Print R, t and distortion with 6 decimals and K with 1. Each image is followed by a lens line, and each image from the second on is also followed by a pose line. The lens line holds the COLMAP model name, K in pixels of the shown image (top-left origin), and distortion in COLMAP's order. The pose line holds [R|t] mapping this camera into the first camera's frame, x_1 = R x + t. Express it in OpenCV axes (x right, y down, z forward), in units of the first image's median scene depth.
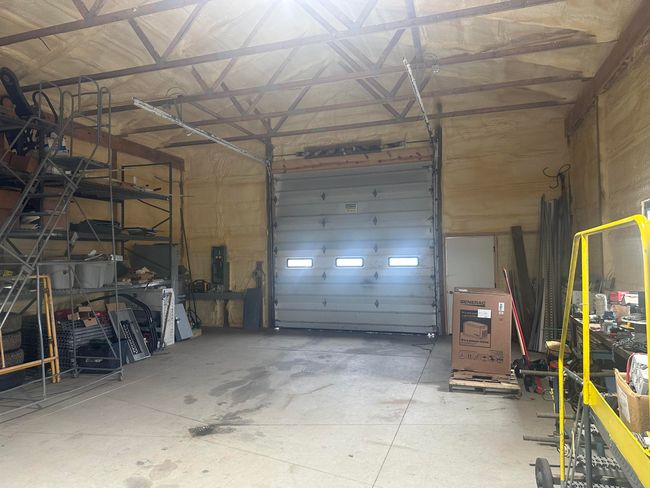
lens RADIAL K [[458.0, 0, 324.4], [0, 458.0, 245.5], [0, 0, 1]] dist [-0.082257, 0.002072]
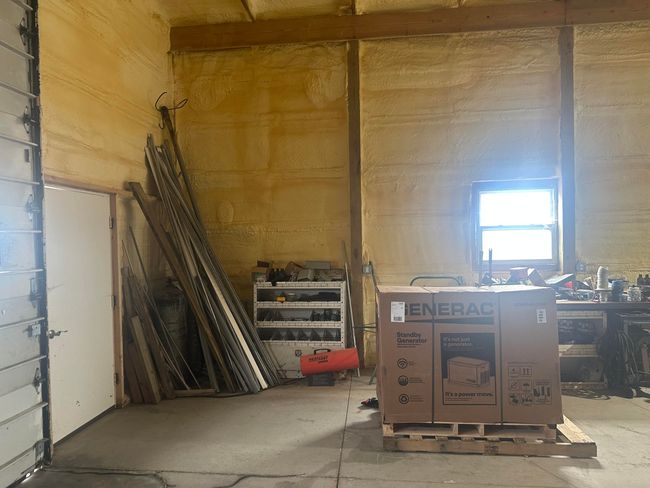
lens RADIAL K [[458.0, 0, 324.1], [0, 458.0, 242.8], [0, 0, 1]] dist [-0.082257, 0.002072]
pose [[-0.210357, 0.013458, 0.977532, -0.124916], [-0.013086, 0.999777, -0.016580, 0.032276], [-0.977537, -0.016280, -0.210134, 0.883885]]
